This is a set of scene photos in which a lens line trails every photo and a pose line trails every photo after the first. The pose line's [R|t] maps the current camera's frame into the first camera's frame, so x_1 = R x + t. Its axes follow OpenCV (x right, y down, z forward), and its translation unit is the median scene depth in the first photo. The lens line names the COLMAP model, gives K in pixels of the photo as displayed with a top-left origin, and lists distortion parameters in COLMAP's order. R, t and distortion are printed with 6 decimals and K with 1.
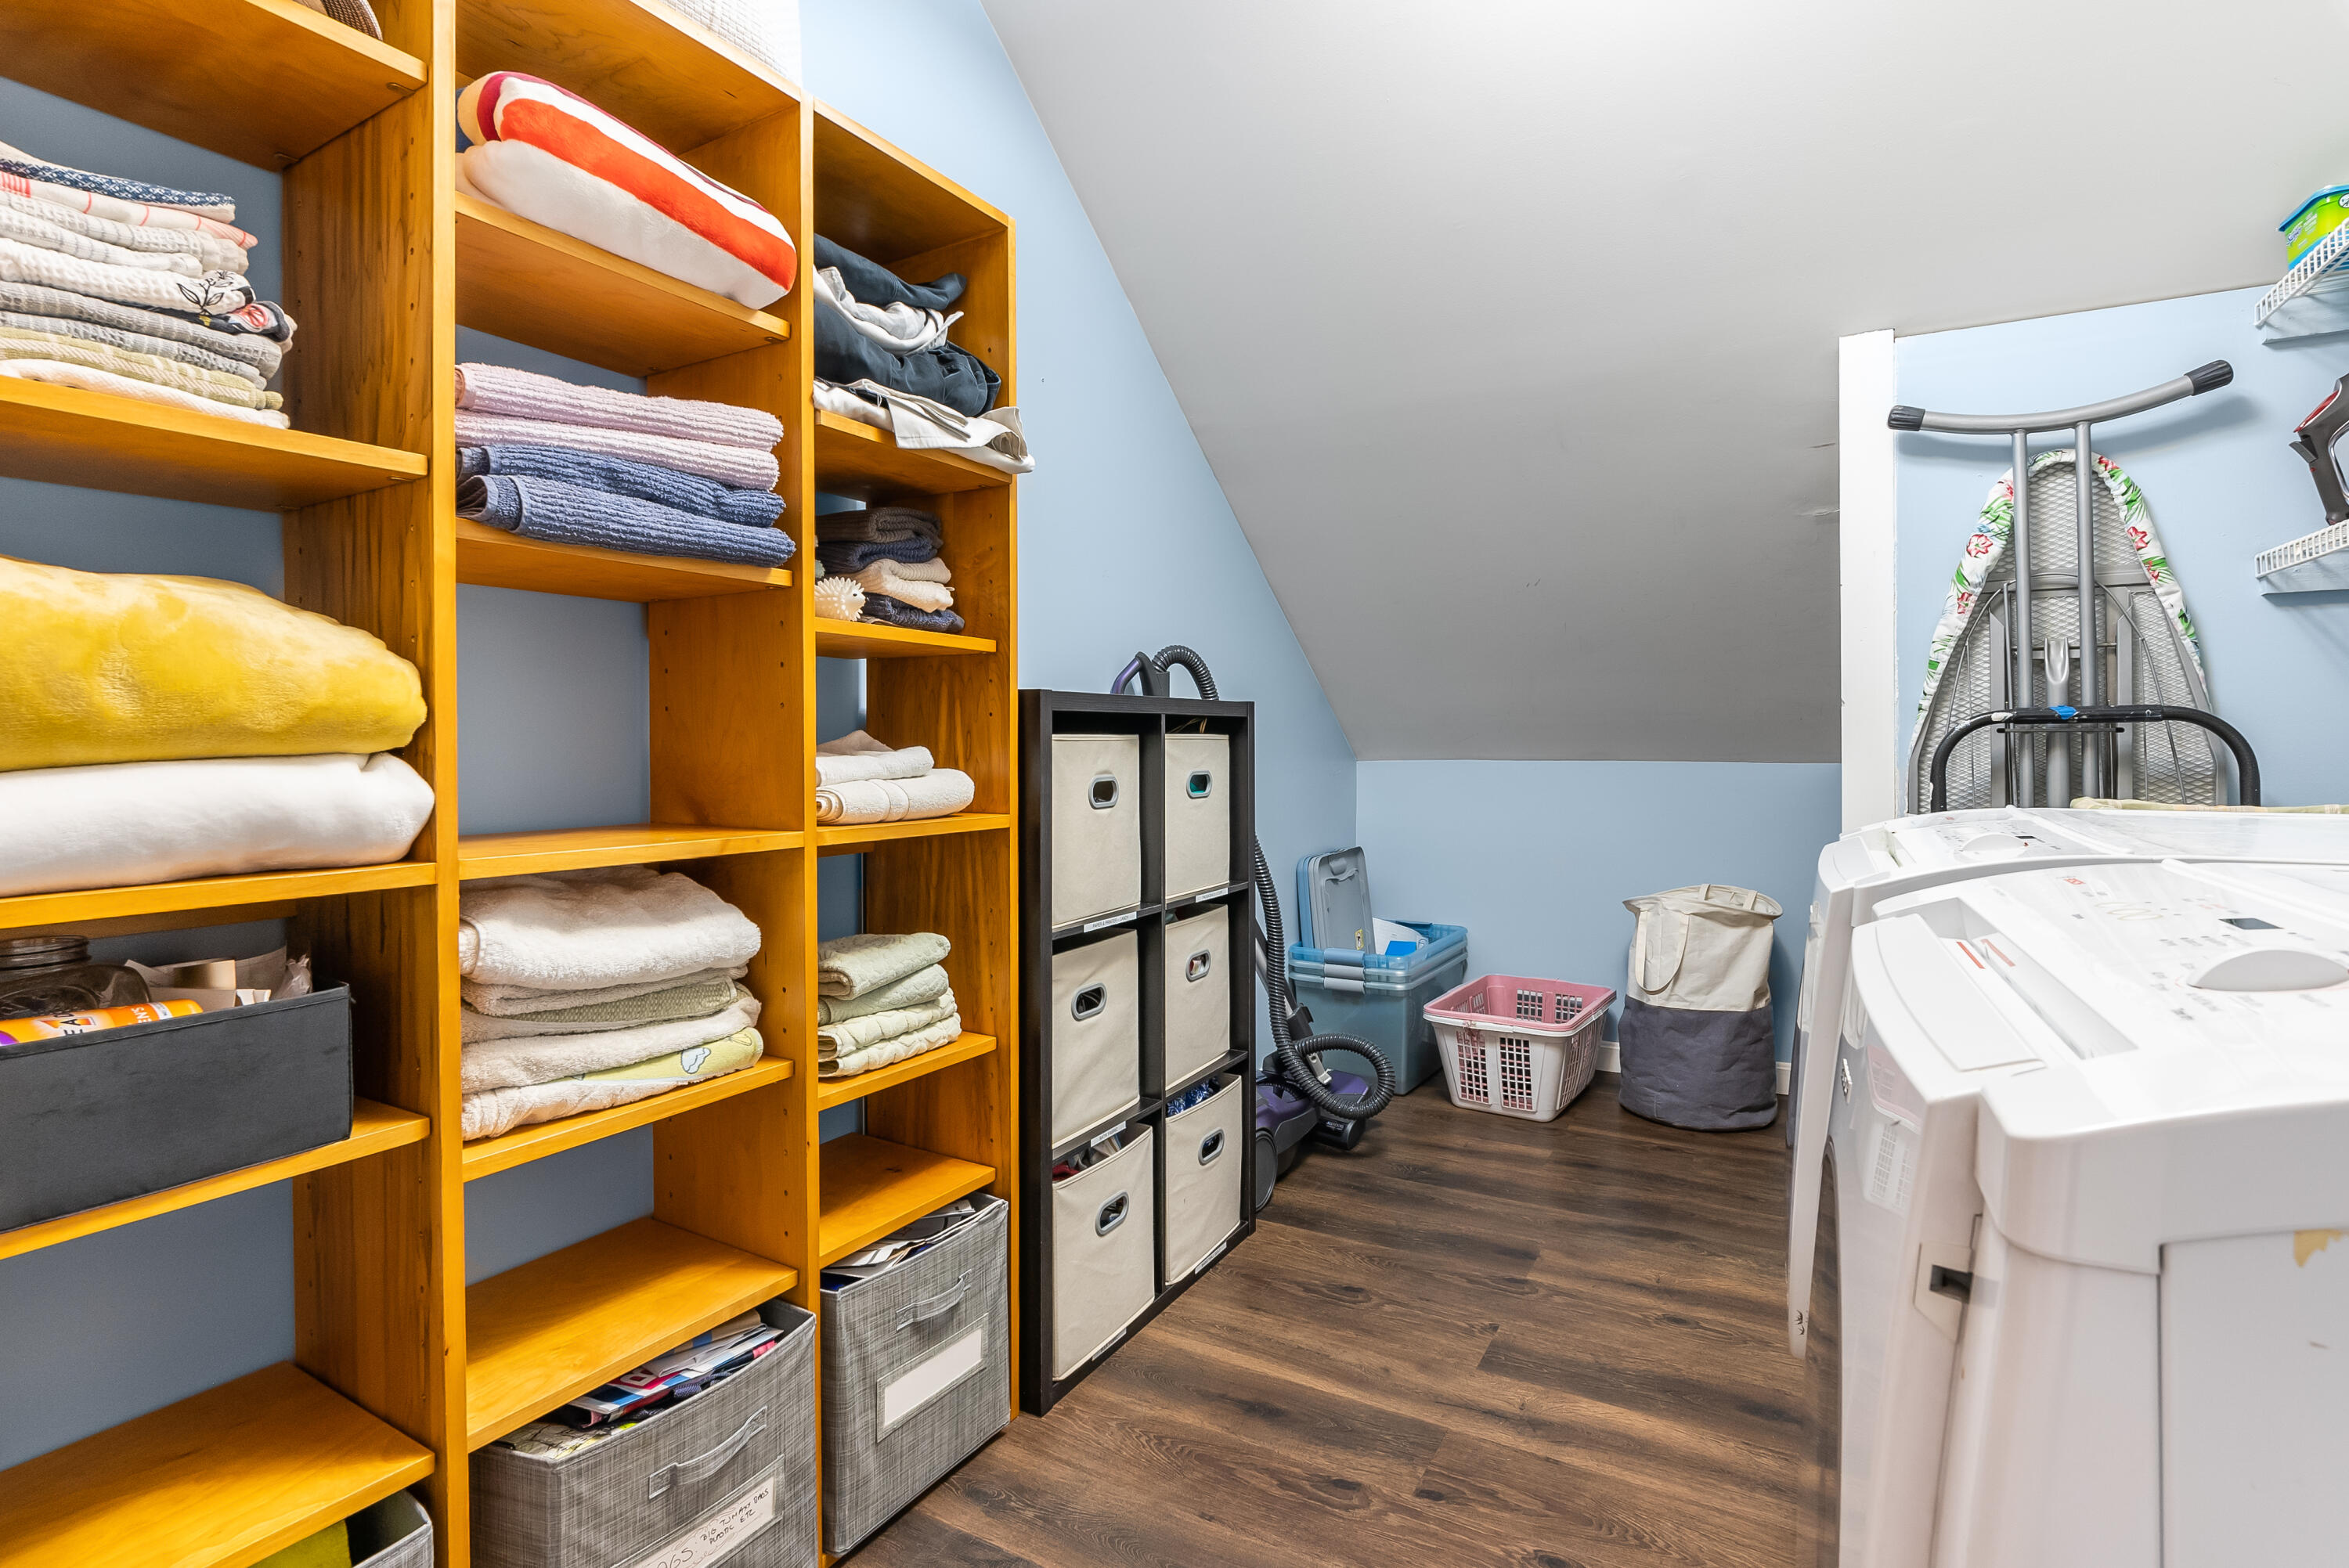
lens RADIAL K [[1160.4, 0, 1172.3], [0, 1160.4, 763.8], [0, 0, 1]] dist [-0.017727, 0.003746]
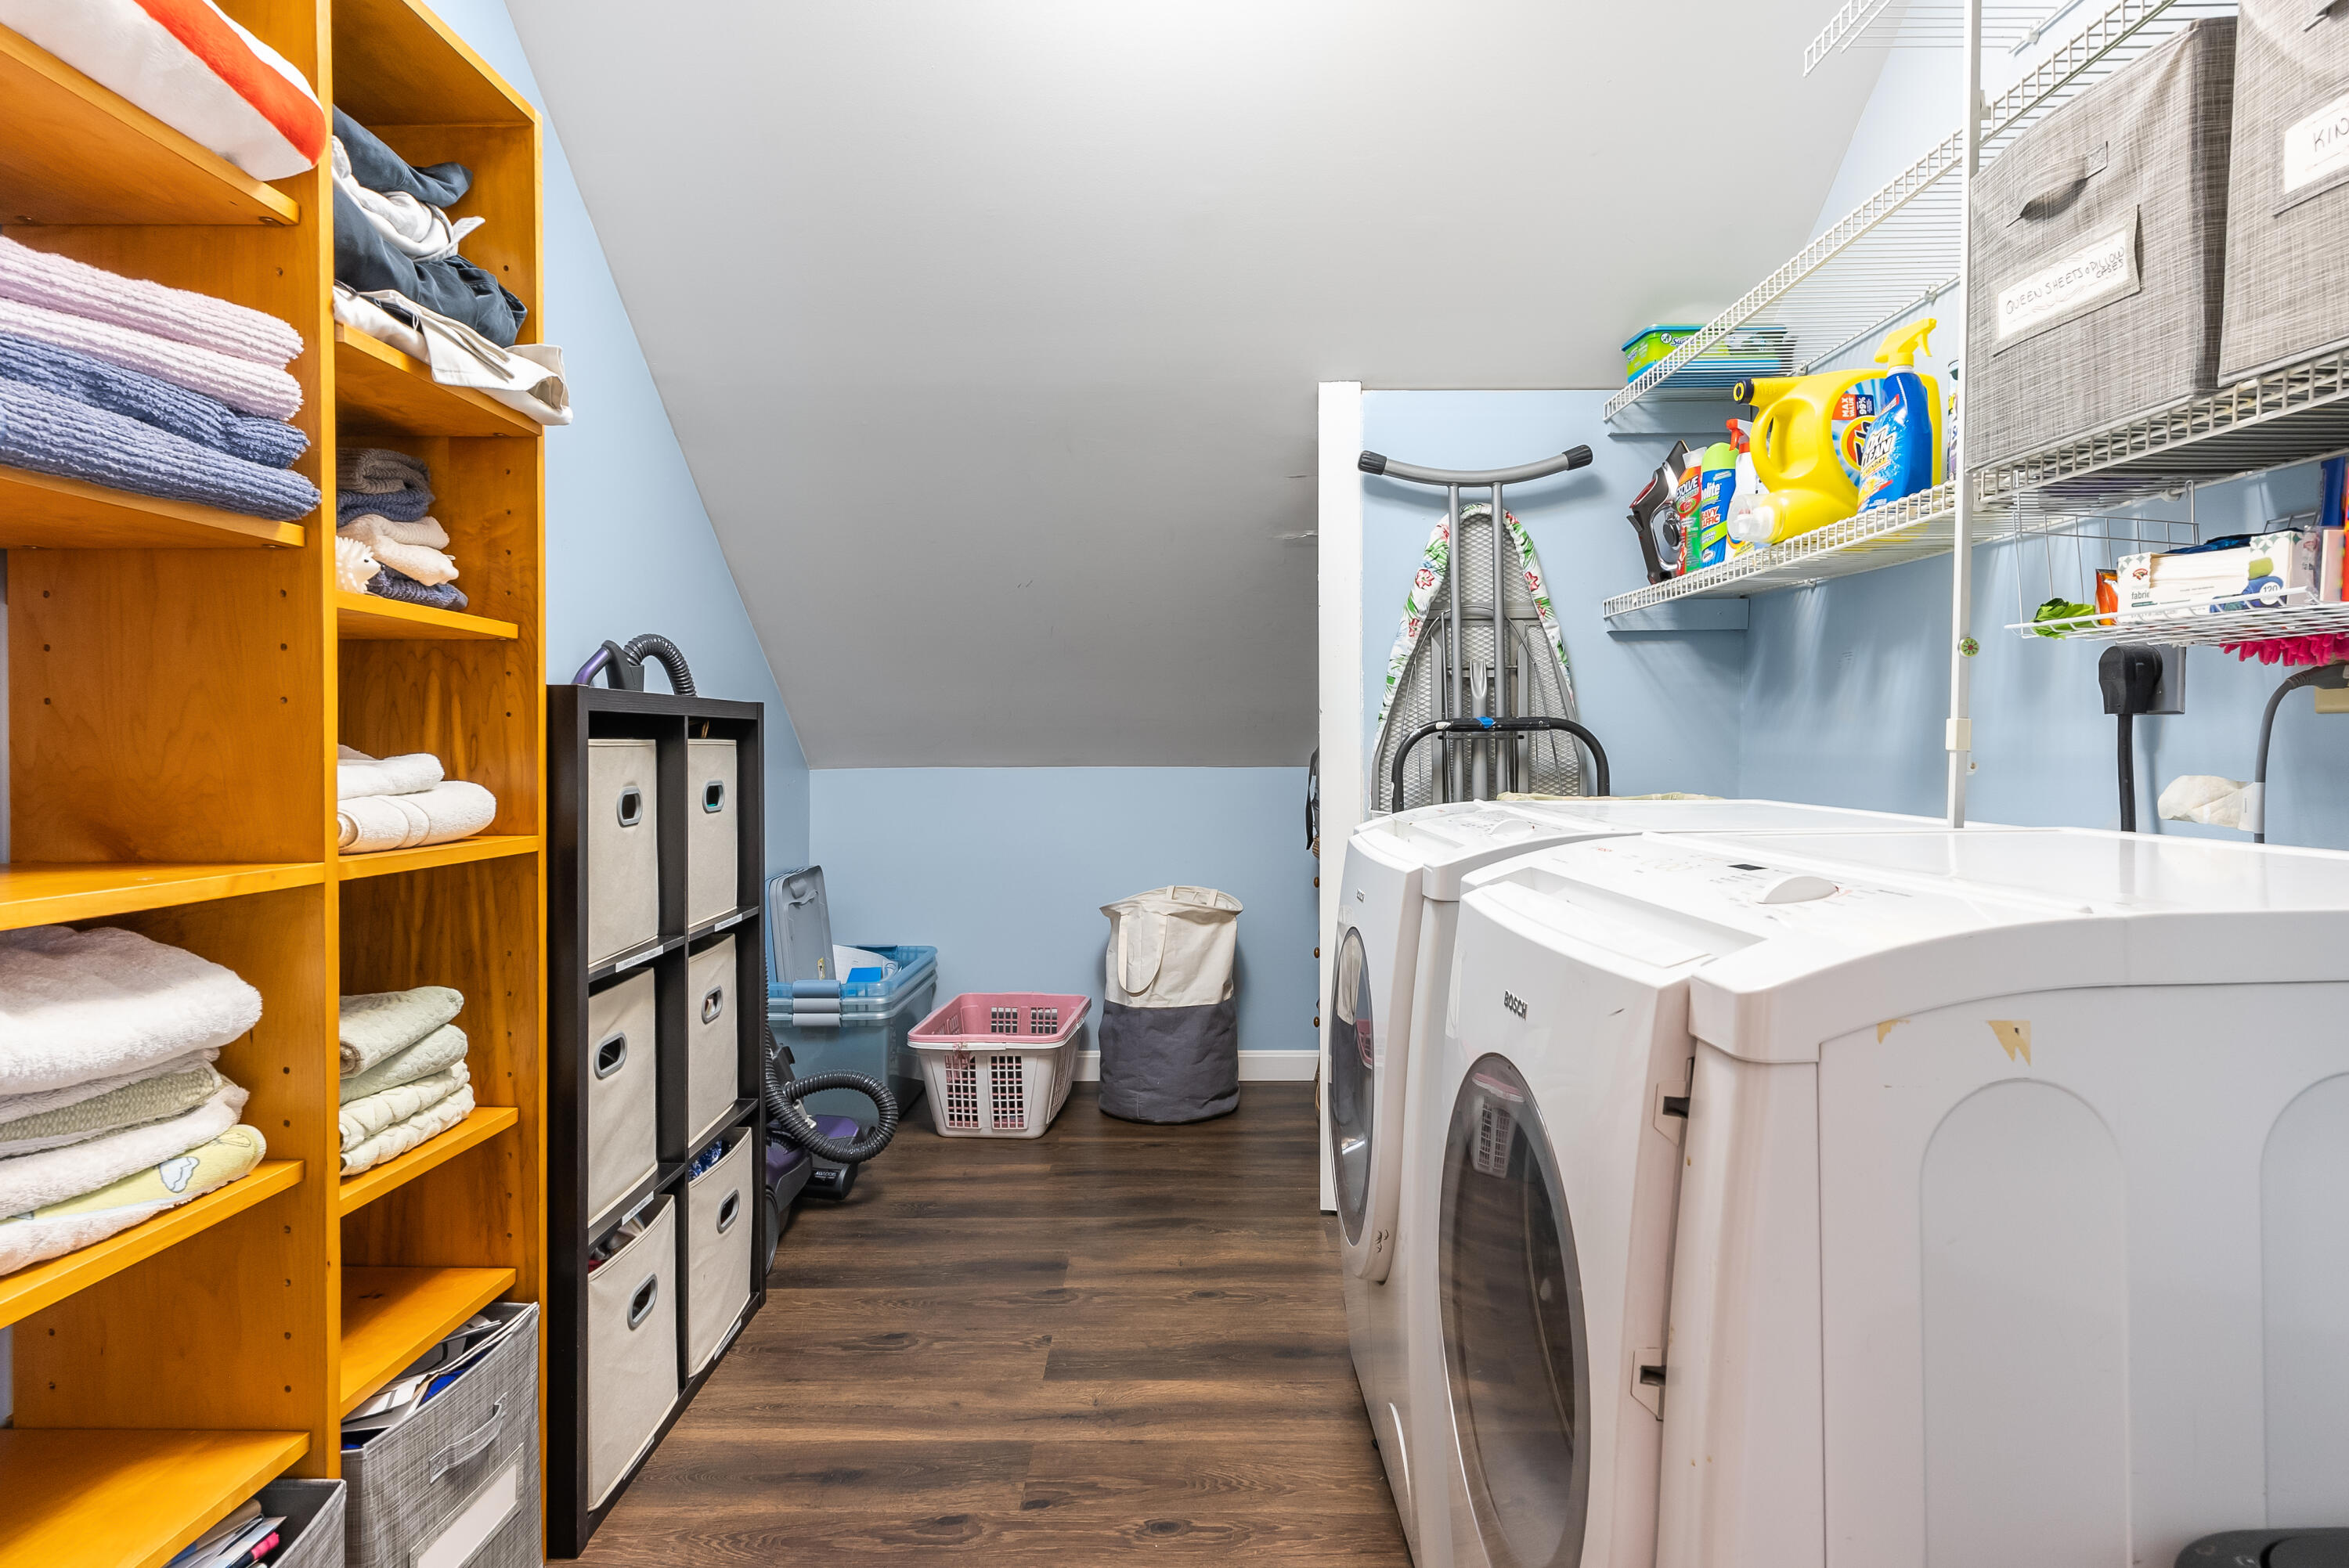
lens RADIAL K [[1338.9, 0, 1173.5], [0, 1338.9, 780.4], [0, 0, 1]] dist [-0.000528, 0.004108]
pose [[0.865491, -0.013236, 0.500750, -0.224134], [0.010802, 0.999912, 0.007760, 0.001919], [-0.500809, -0.001308, 0.865557, -0.054181]]
